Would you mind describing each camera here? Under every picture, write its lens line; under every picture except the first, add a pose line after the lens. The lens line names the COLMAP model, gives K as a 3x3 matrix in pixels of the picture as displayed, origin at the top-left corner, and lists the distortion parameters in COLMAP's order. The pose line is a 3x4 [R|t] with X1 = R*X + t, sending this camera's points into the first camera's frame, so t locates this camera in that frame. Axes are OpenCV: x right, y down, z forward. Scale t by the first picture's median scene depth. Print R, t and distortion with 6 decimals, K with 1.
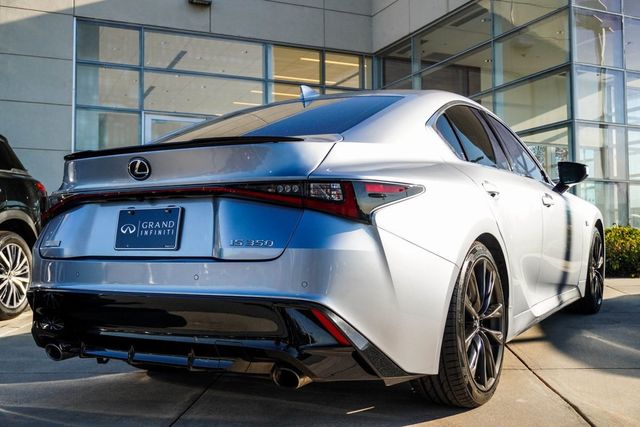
lens RADIAL K [[730.6, 0, 319.5], [0, 730.6, 209.8], [0, 0, 1]] dist [0.007067, 0.000000]
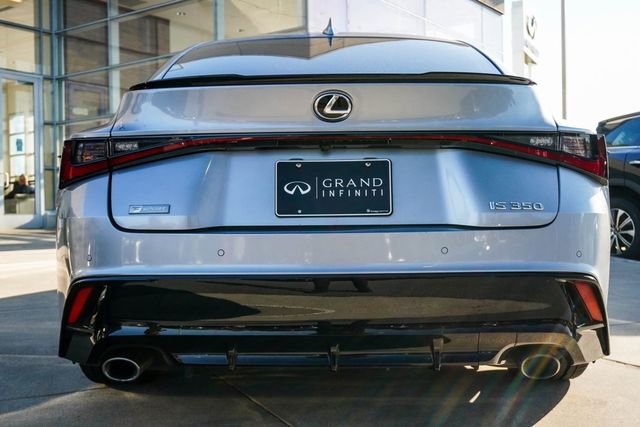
lens RADIAL K [[746.8, 0, 319.1], [0, 746.8, 218.1], [0, 0, 1]] dist [0.007068, 0.000000]
pose [[0.864127, -0.014641, 0.503061, -0.633997], [-0.016383, 0.998229, 0.057194, 0.013310], [-0.503008, -0.057664, 0.862356, 0.351608]]
